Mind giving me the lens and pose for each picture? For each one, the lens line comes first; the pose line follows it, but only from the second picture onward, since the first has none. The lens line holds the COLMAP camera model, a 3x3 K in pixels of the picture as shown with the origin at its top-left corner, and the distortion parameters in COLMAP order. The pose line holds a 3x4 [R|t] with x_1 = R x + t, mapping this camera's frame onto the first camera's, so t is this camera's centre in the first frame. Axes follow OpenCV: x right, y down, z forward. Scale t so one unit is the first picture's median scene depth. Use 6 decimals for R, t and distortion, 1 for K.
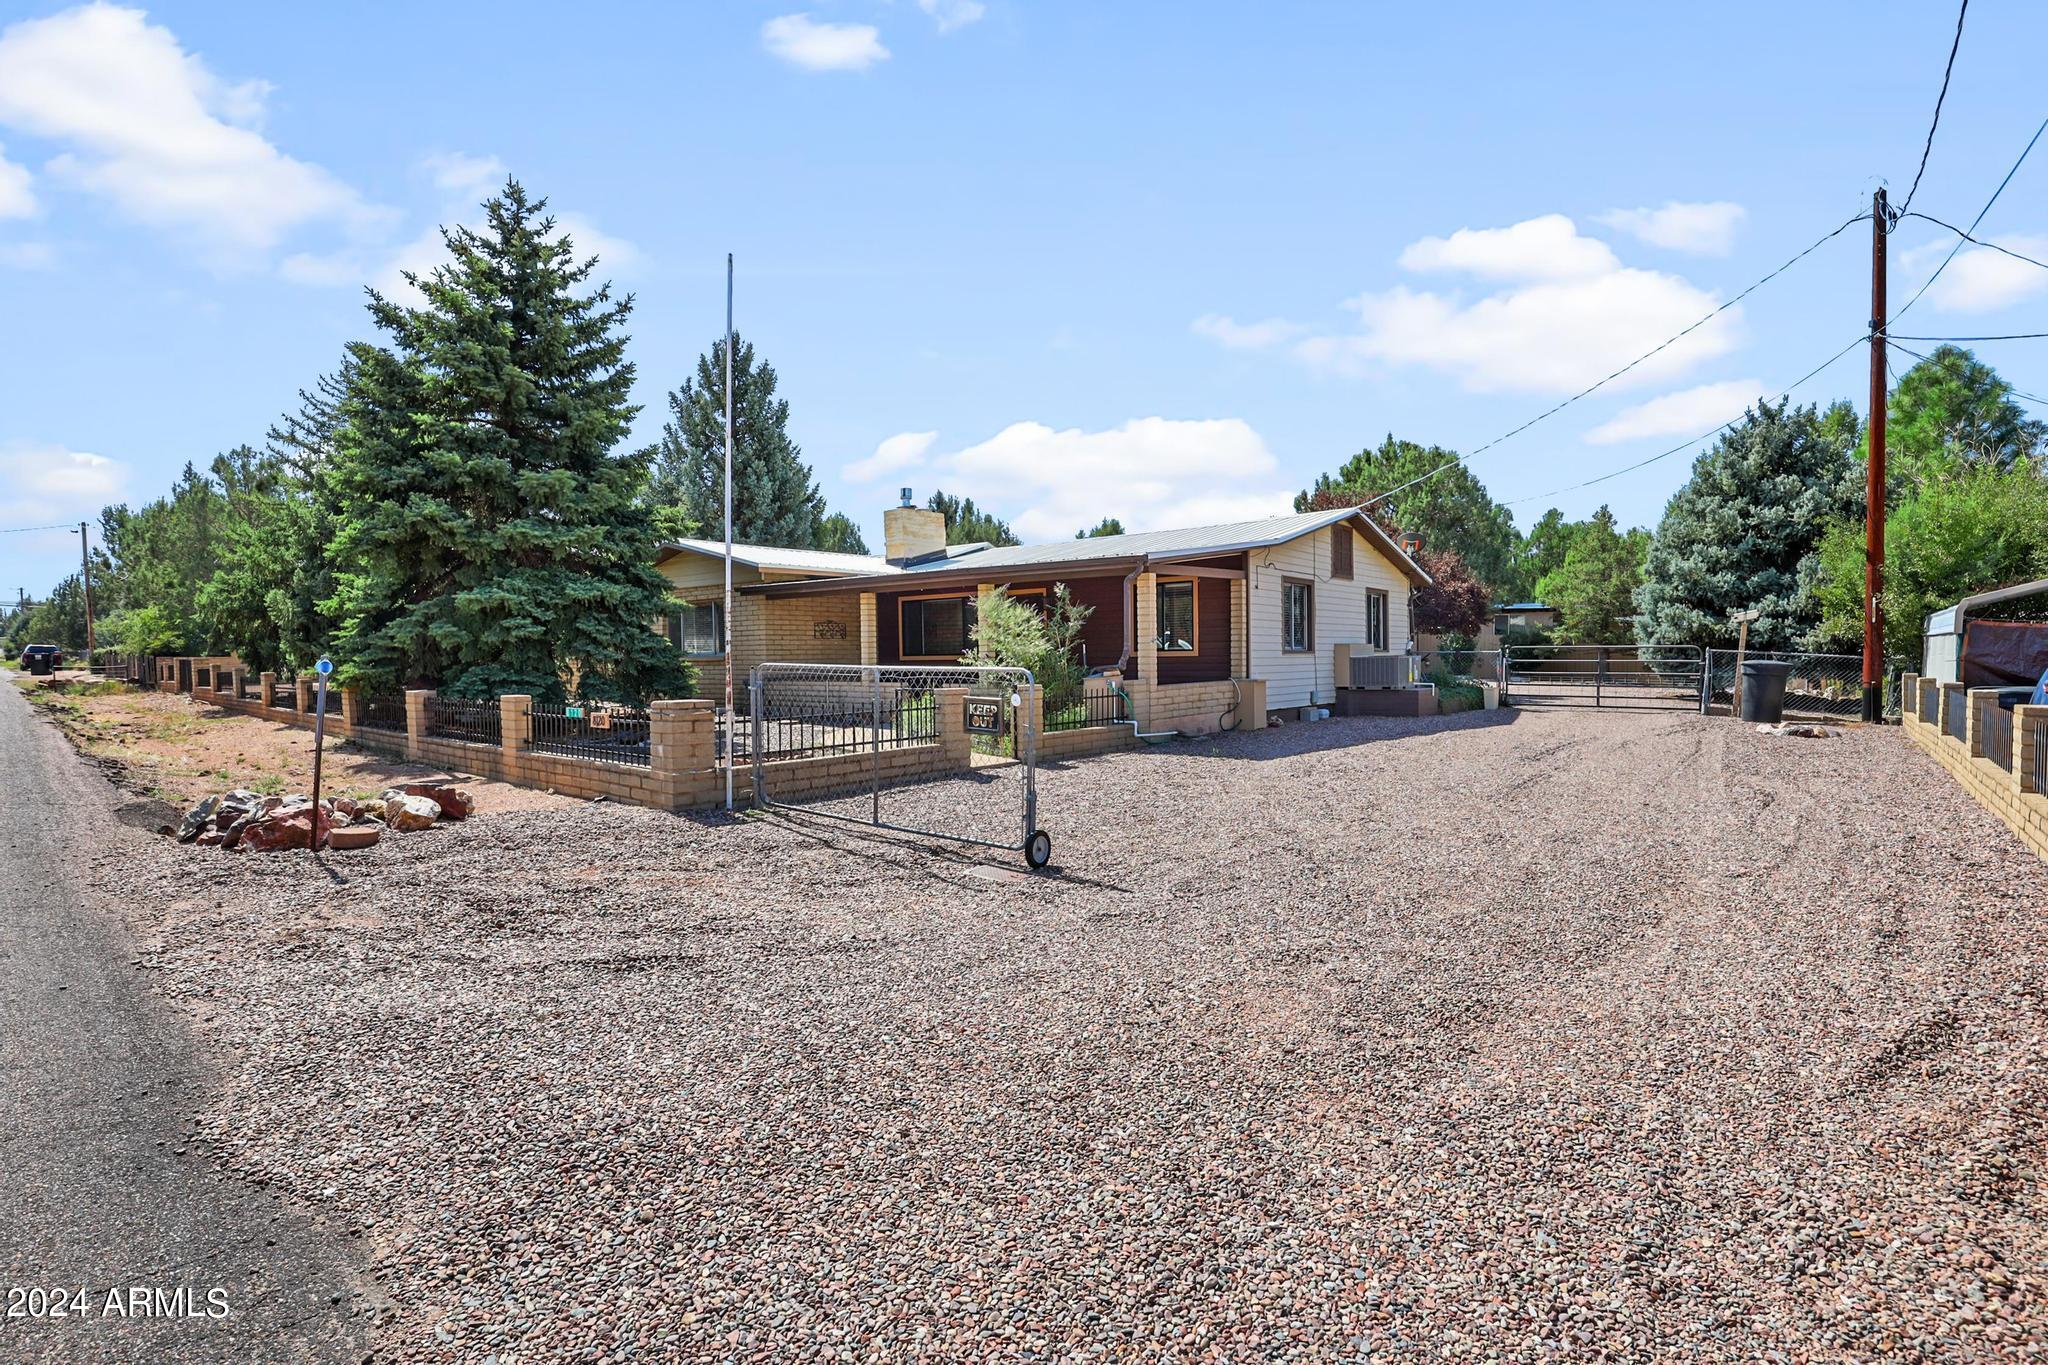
lens RADIAL K [[945.1, 0, 1015.3], [0, 945.1, 690.5], [0, 0, 1]] dist [-0.026499, 0.000513]
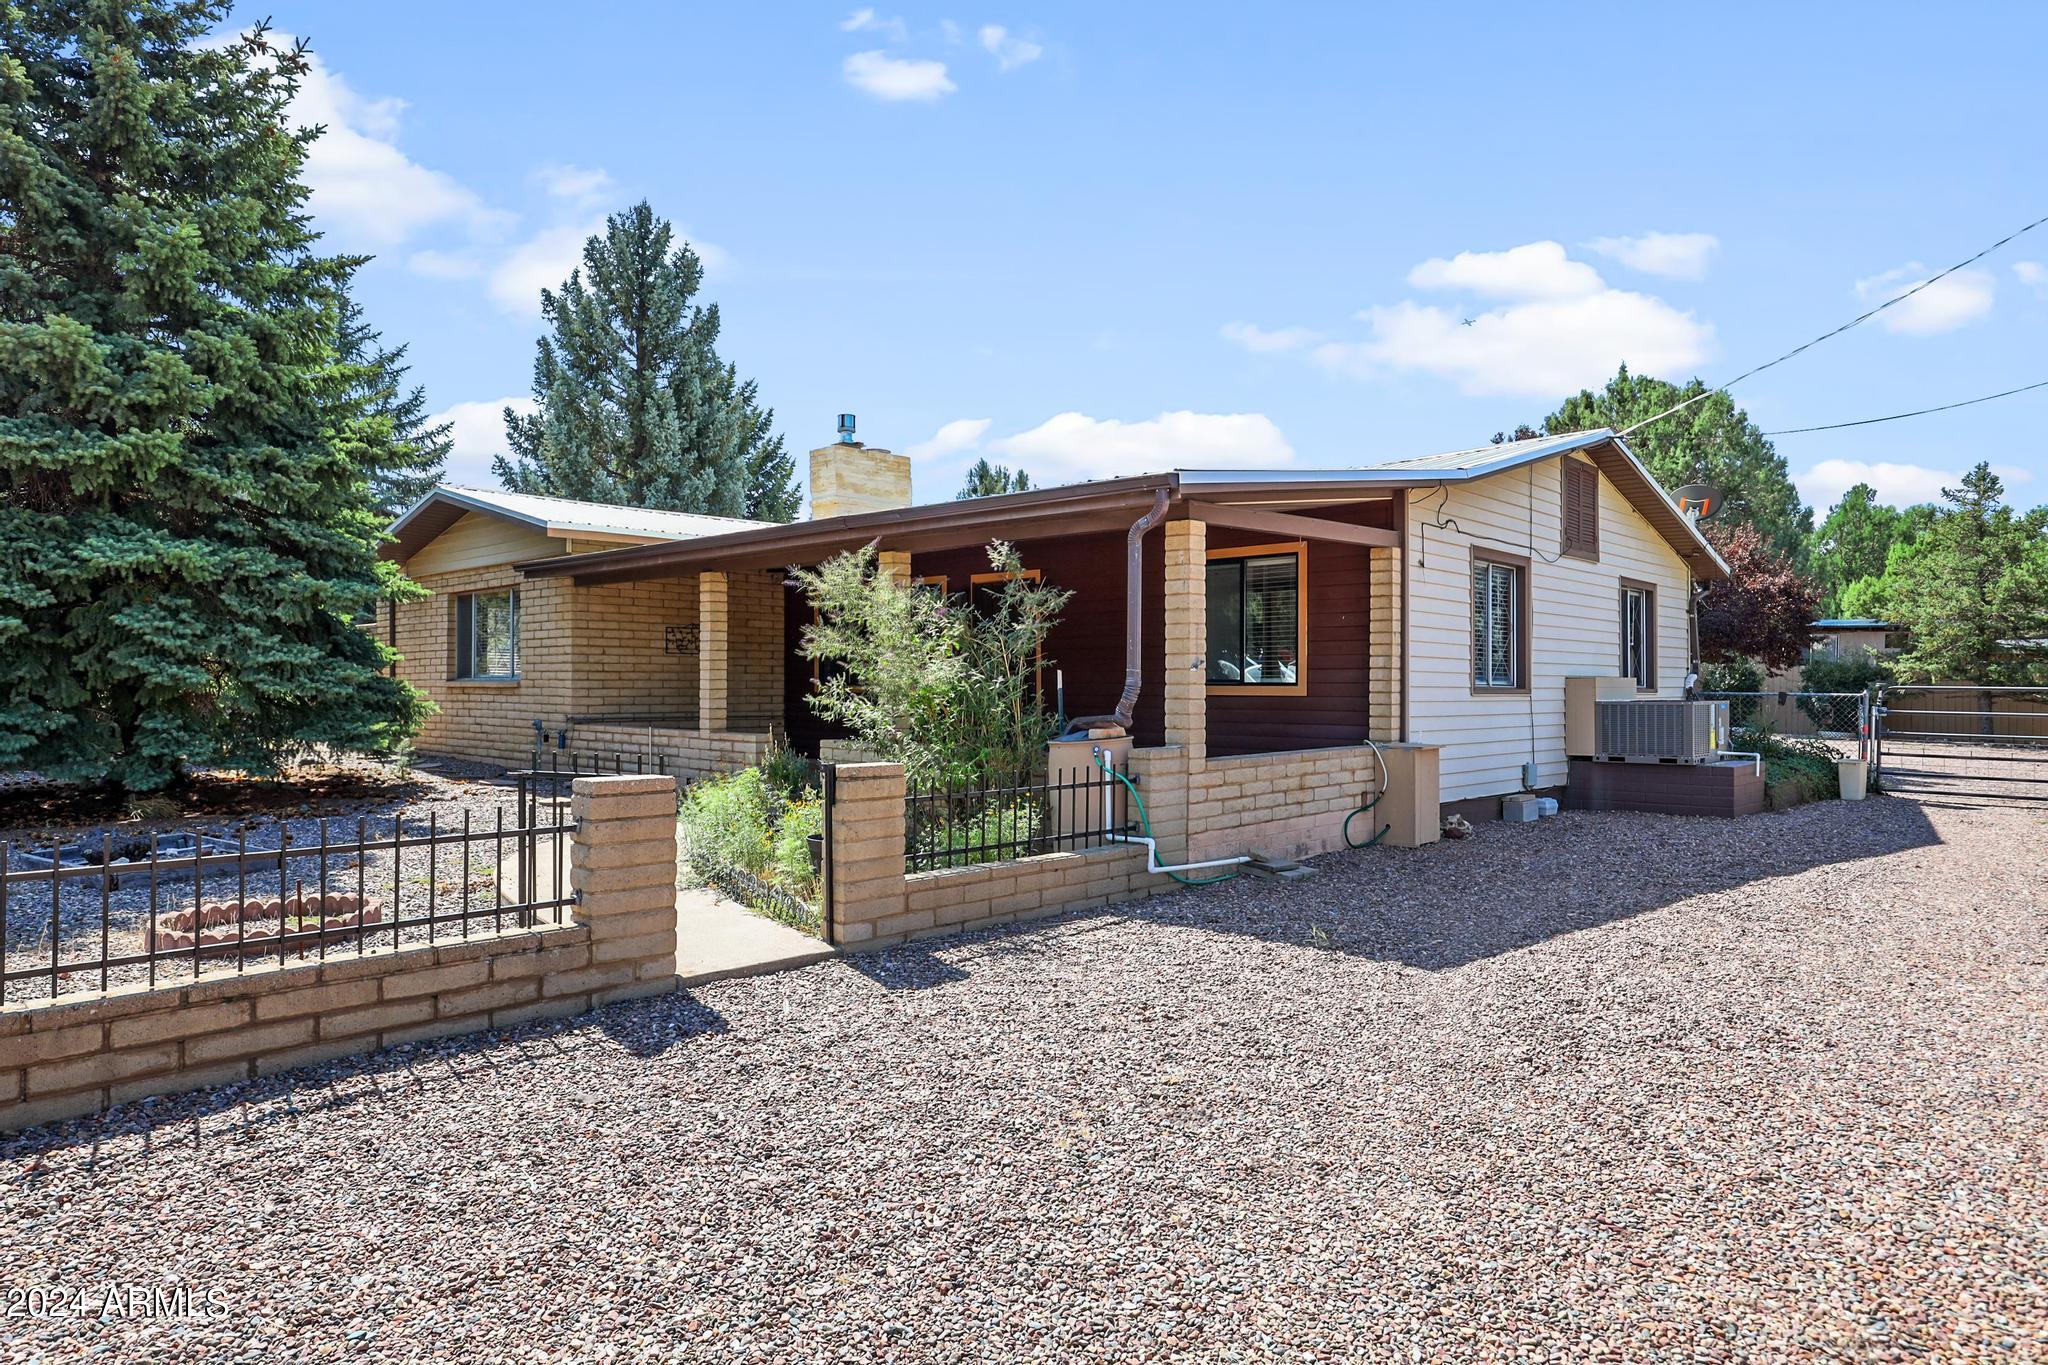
lens RADIAL K [[1213.7, 0, 1024.0], [0, 1213.7, 682.5], [0, 0, 1]] dist [-0.007780, -0.000475]
pose [[0.997831, 0.016864, -0.063631, 0.078037], [-0.019223, 0.999143, -0.036646, -0.015820], [0.062958, 0.037790, 0.997300, 0.311241]]
